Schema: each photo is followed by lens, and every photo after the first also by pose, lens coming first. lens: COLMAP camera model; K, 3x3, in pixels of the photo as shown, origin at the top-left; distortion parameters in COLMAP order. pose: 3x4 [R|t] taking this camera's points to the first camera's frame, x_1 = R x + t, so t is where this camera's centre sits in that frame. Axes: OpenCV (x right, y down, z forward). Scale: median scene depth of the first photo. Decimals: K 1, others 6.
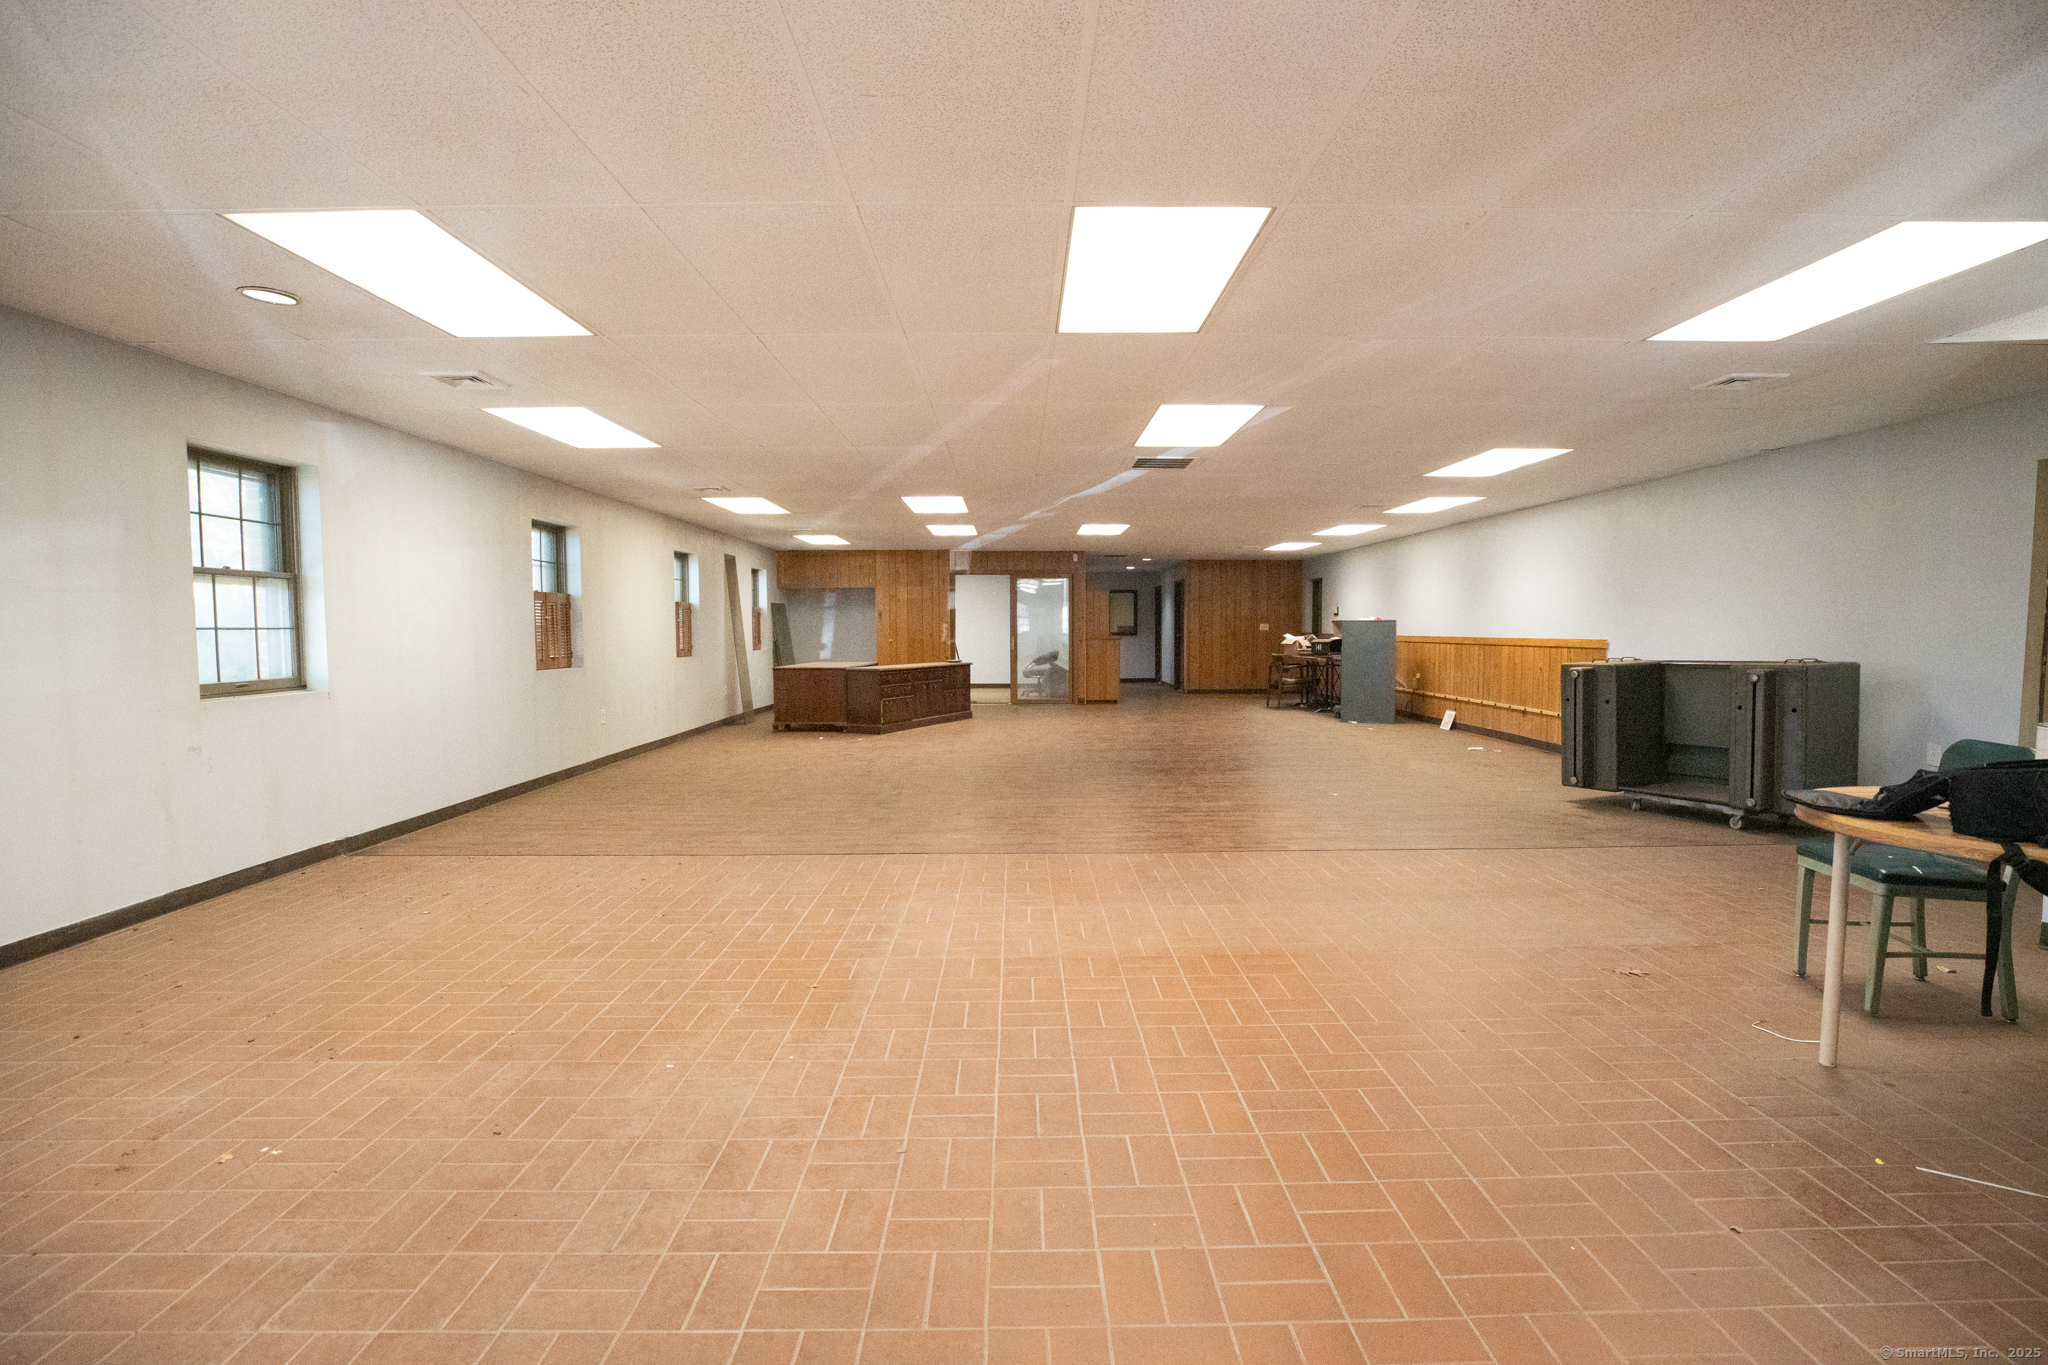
lens RADIAL K [[952.6, 0, 1069.6], [0, 952.6, 684.5], [0, 0, 1]] dist [-0.027440, 0.000571]
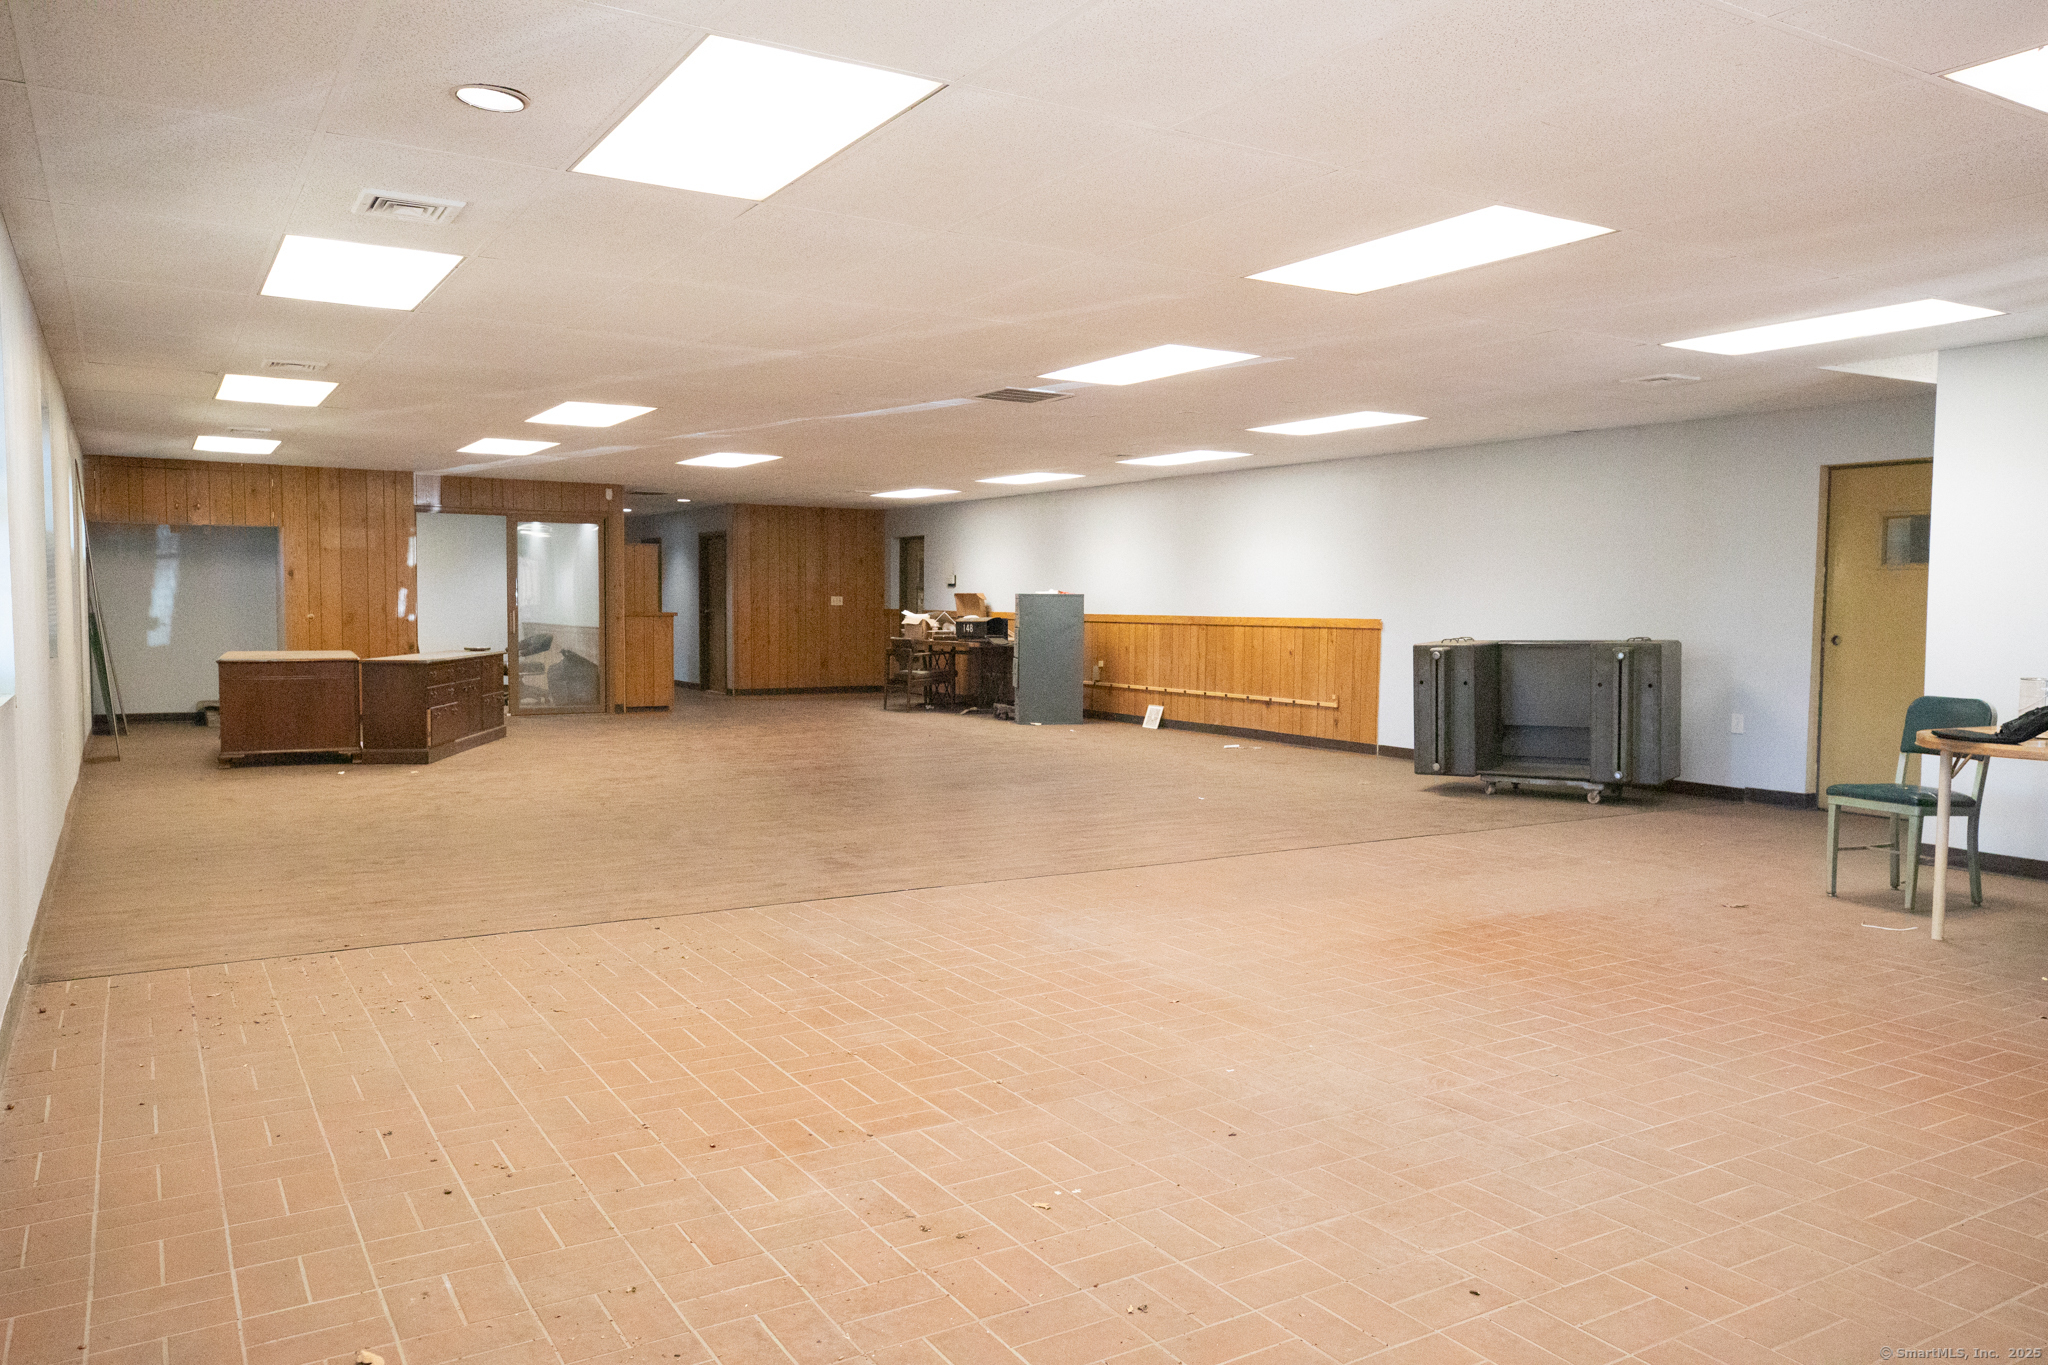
lens RADIAL K [[1456.9, 0, 1023.4], [0, 1456.9, 655.4], [0, 0, 1]] dist [-0.000131, 0.001950]
pose [[0.866096, -0.007244, 0.499825, -0.345888], [0.018444, 0.999677, -0.017472, 0.004526], [-0.499537, 0.024351, 0.865950, -0.039525]]
